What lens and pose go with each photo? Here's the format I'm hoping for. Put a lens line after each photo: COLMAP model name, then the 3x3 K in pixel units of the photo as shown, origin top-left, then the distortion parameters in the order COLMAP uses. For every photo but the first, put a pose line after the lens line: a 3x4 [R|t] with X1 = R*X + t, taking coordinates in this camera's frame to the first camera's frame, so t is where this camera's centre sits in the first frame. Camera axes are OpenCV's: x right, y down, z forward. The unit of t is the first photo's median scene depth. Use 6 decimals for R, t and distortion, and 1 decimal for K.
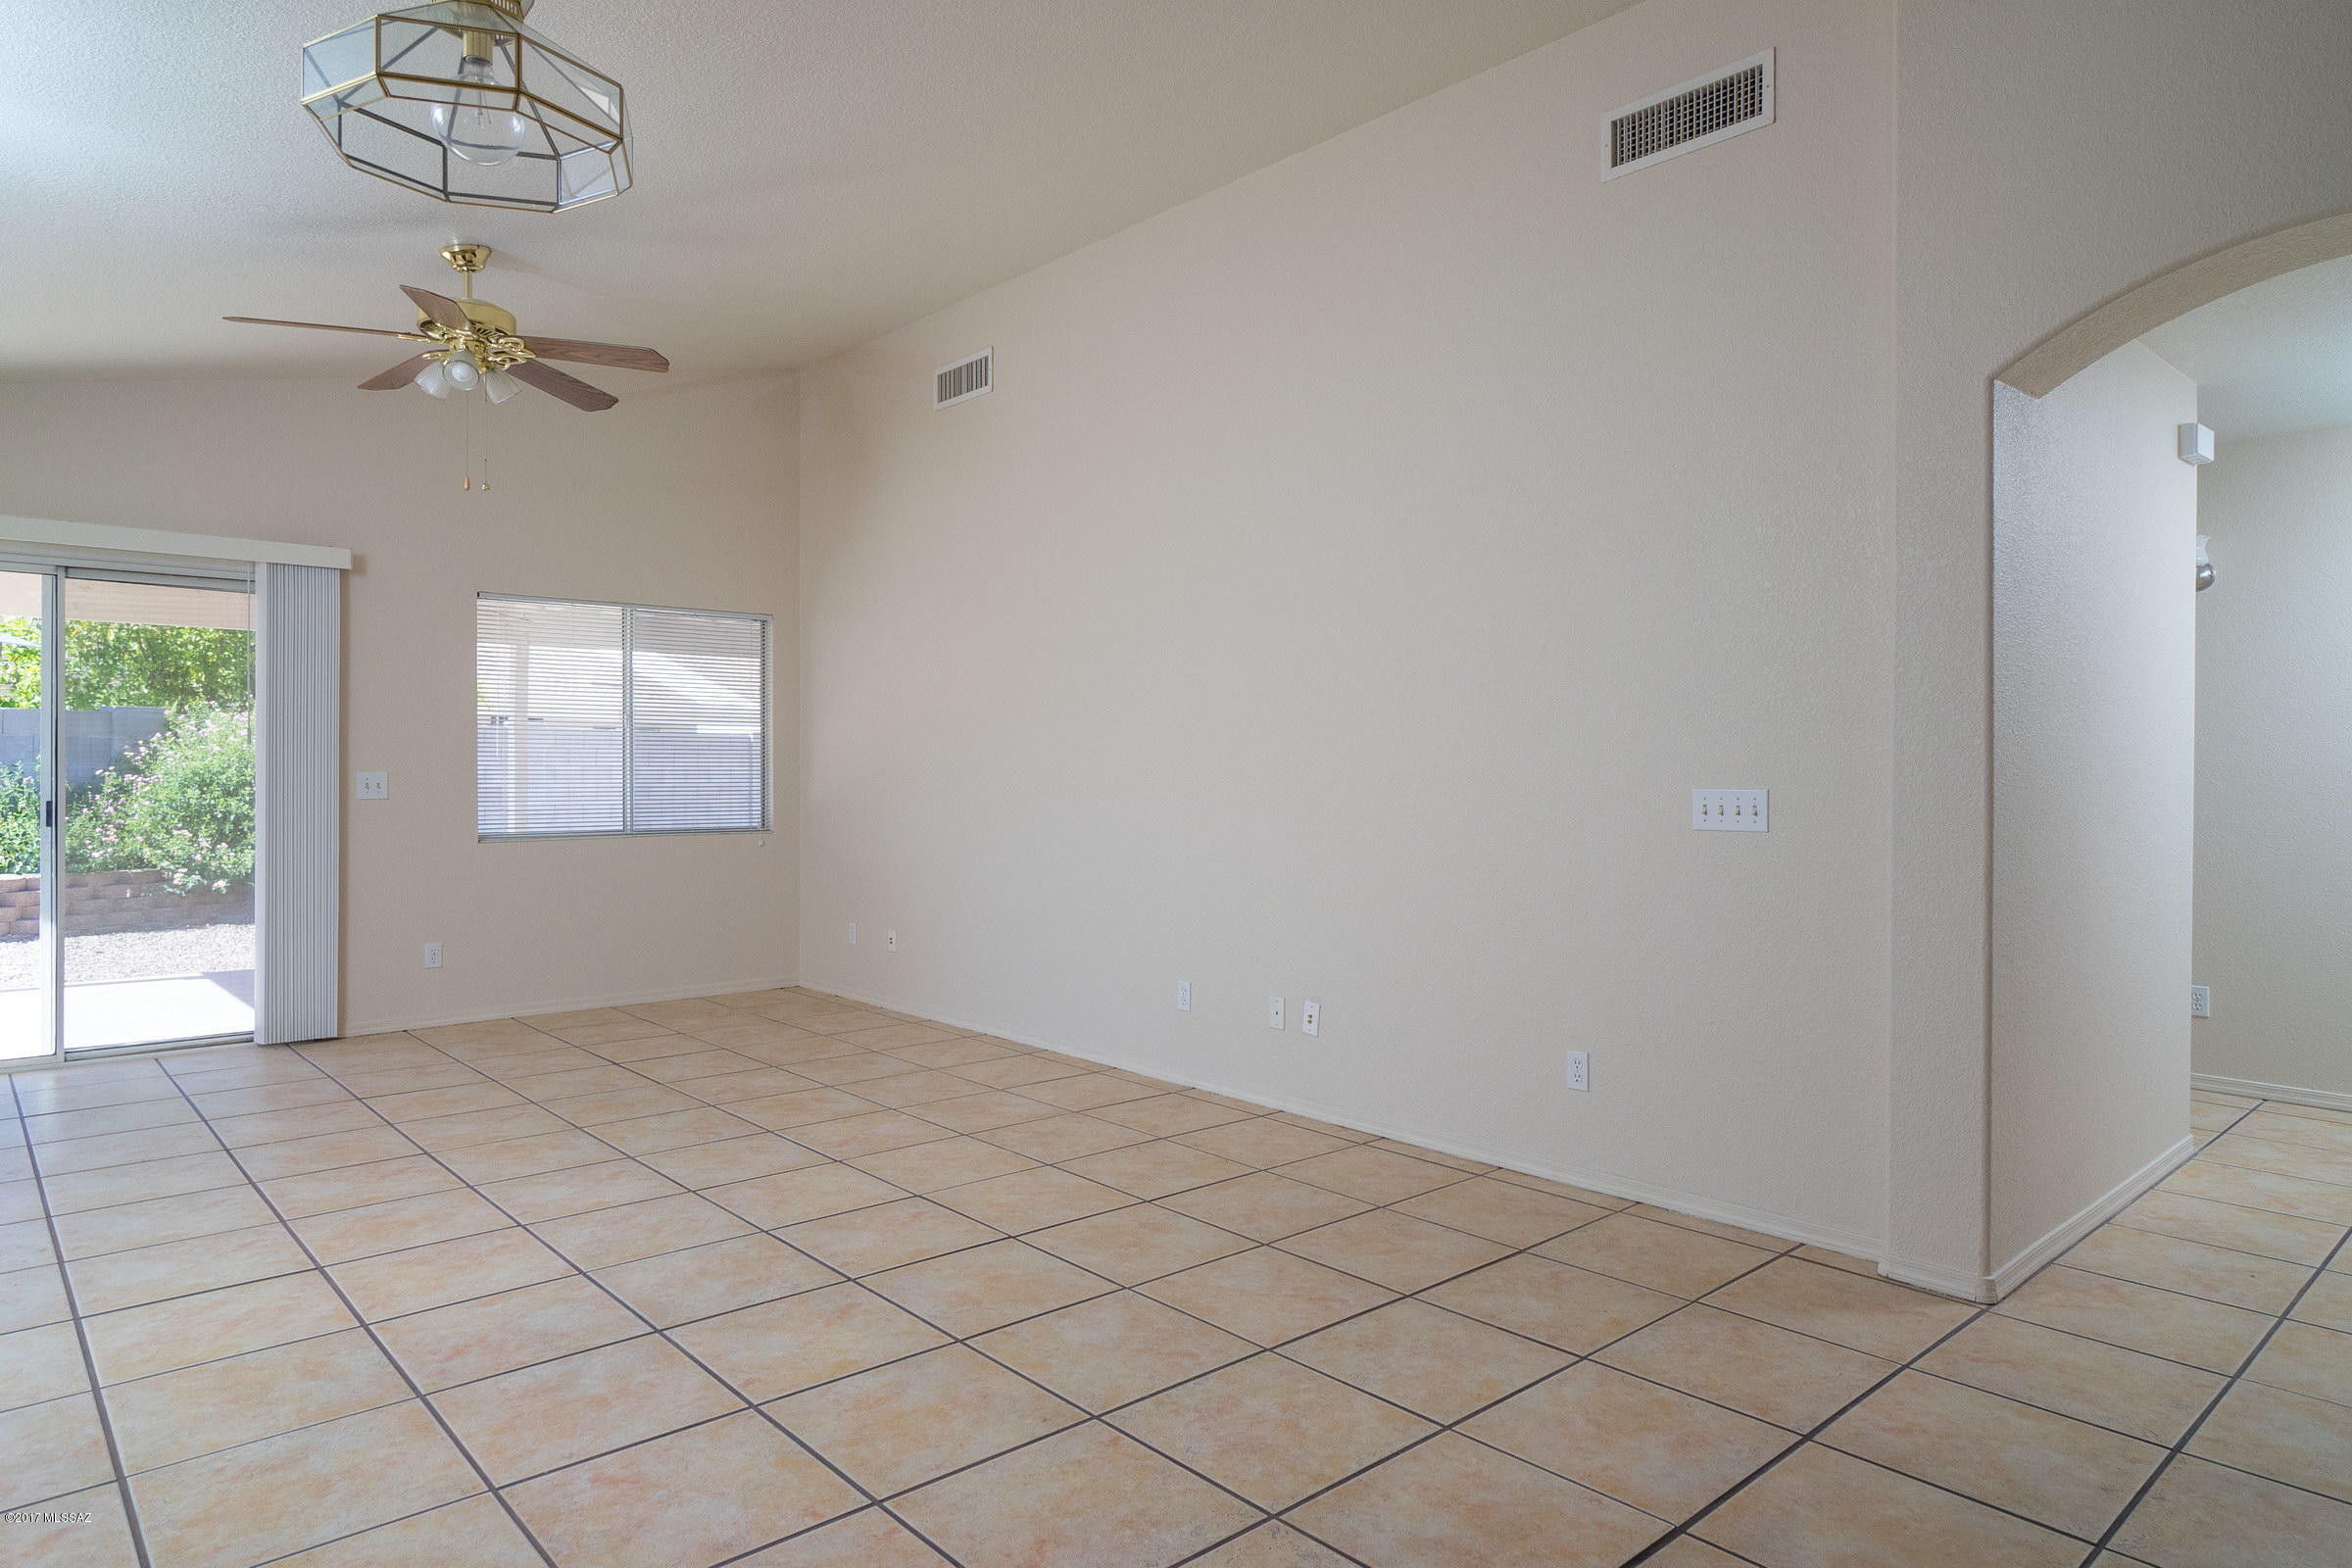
lens RADIAL K [[1383.3, 0, 1191.8], [0, 1383.3, 775.1], [0, 0, 1]] dist [-0.000105, 0.001115]
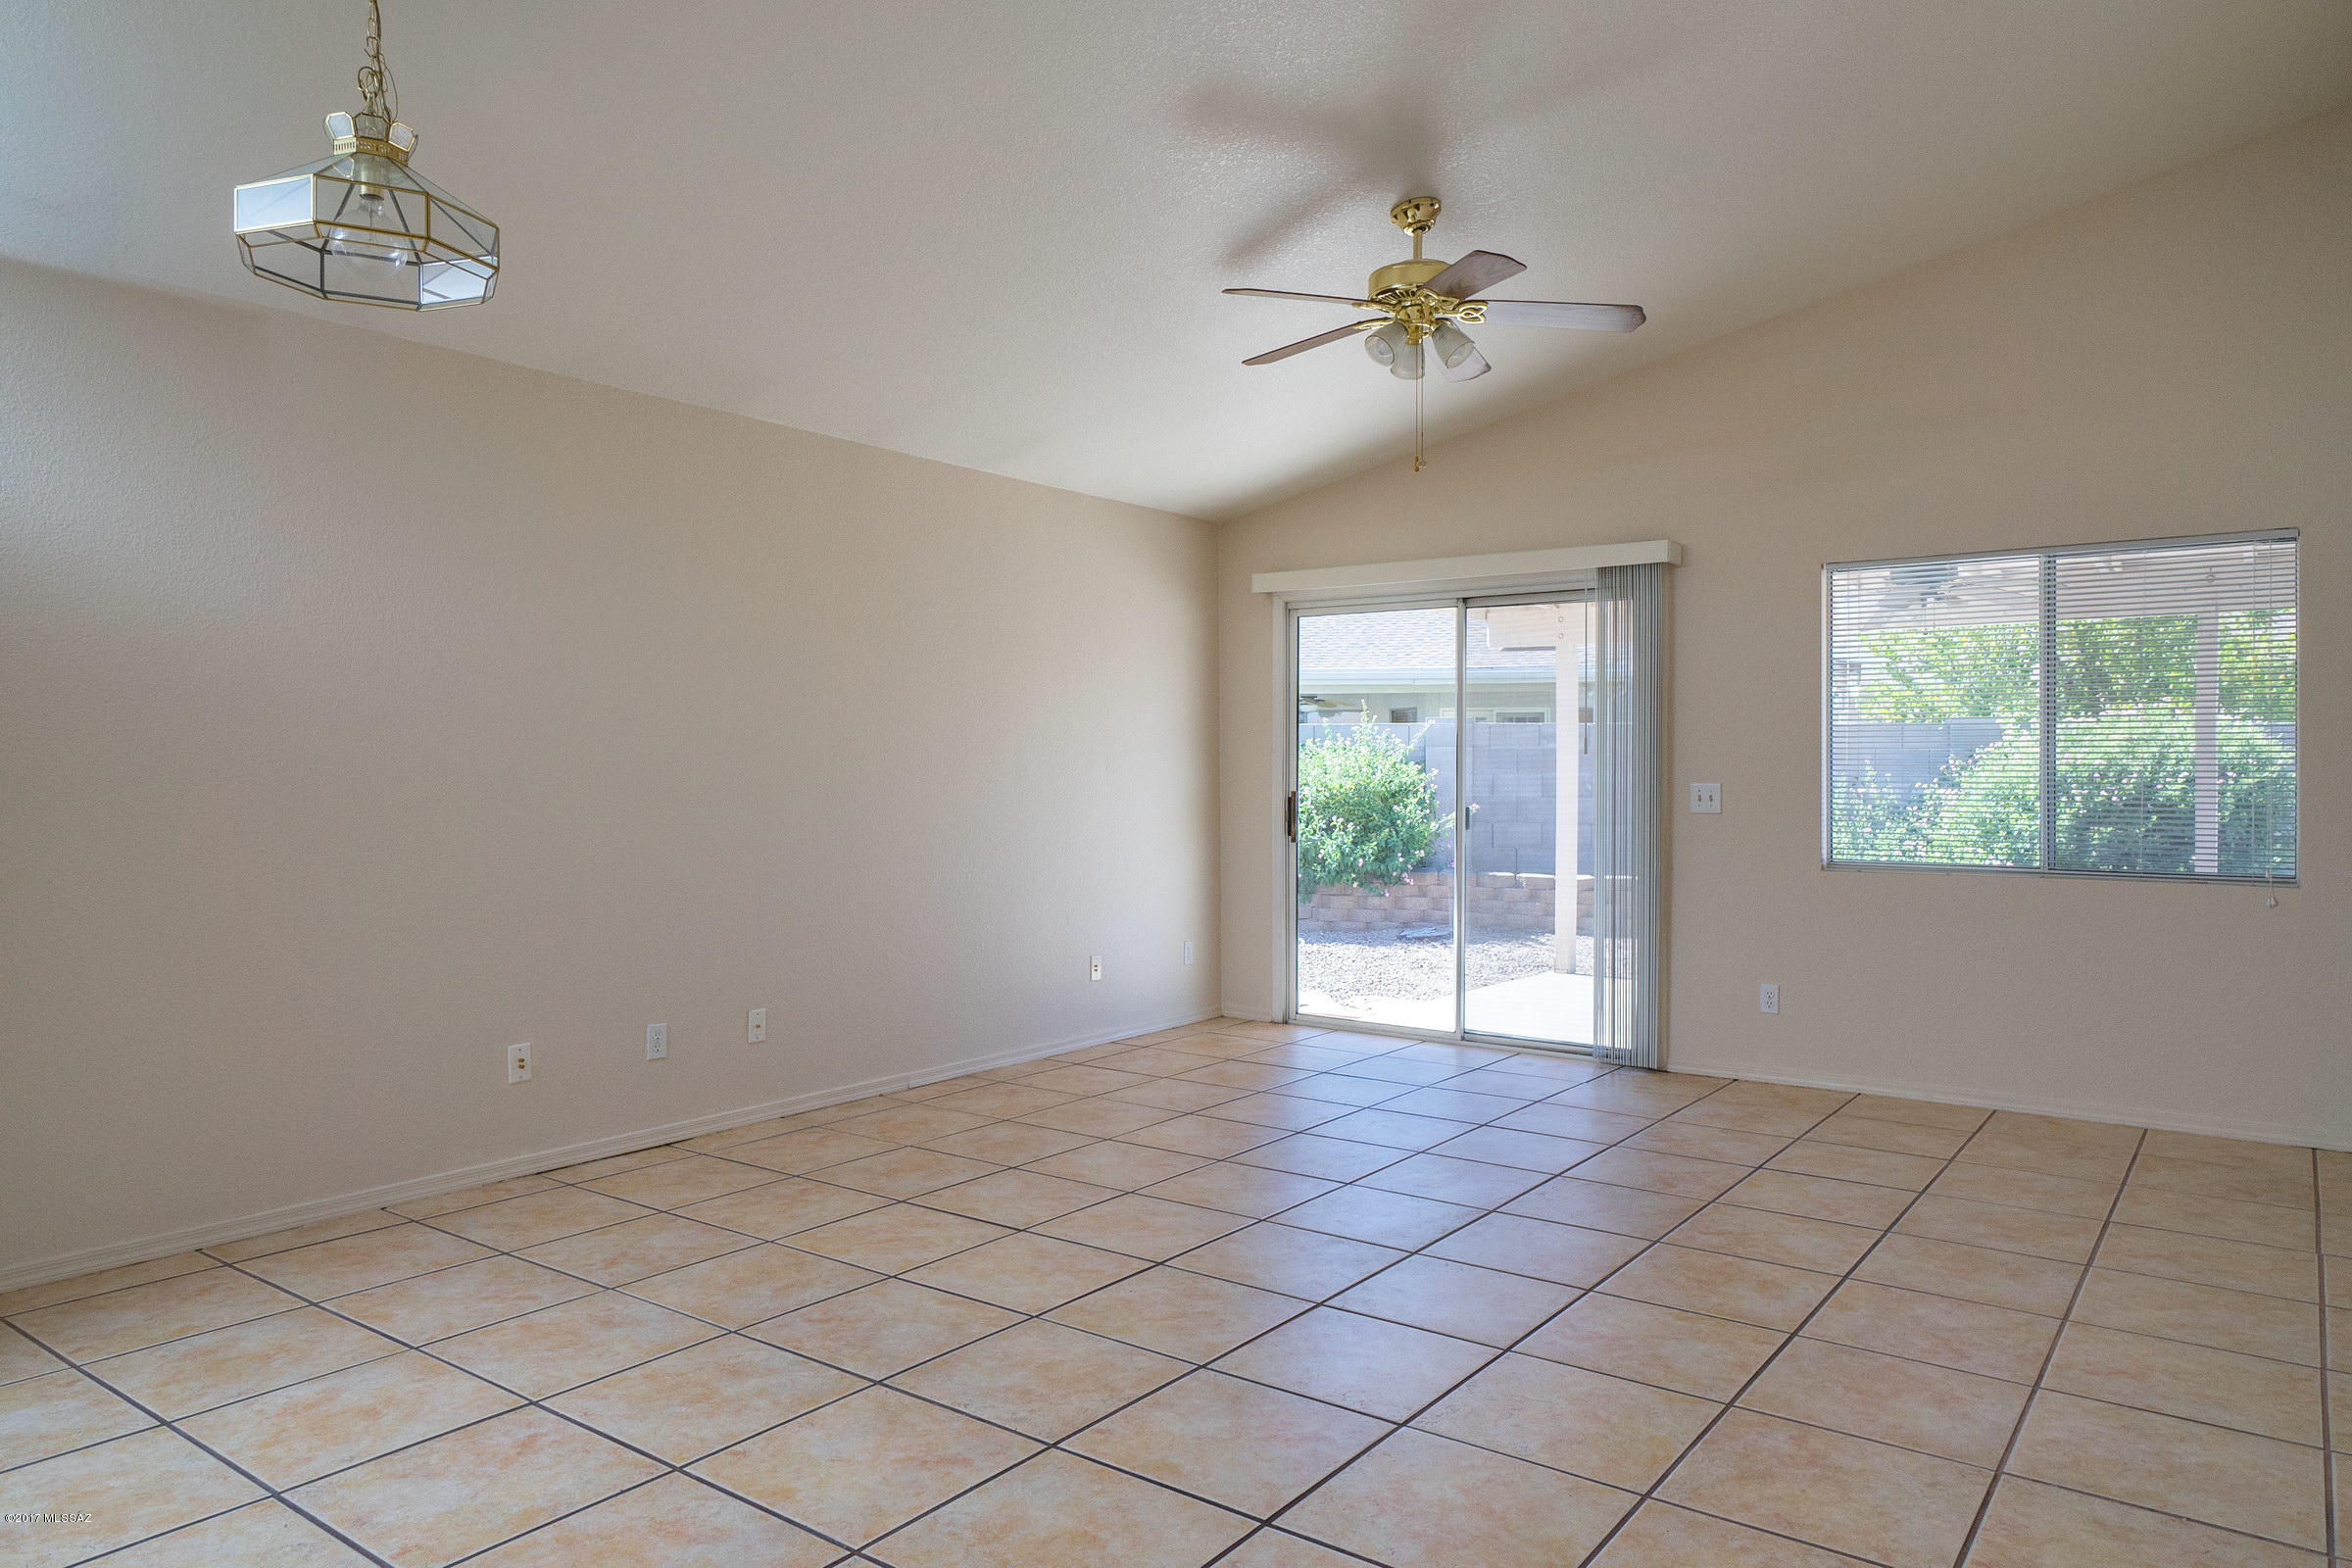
lens RADIAL K [[1521.2, 0, 1170.2], [0, 1521.2, 787.4], [0, 0, 1]] dist [0.008328, -0.001597]
pose [[0.189332, 0.005458, -0.981898, 0.538898], [-0.007793, 0.999961, 0.004056, -0.001497], [0.981882, 0.006884, 0.189368, 0.825722]]
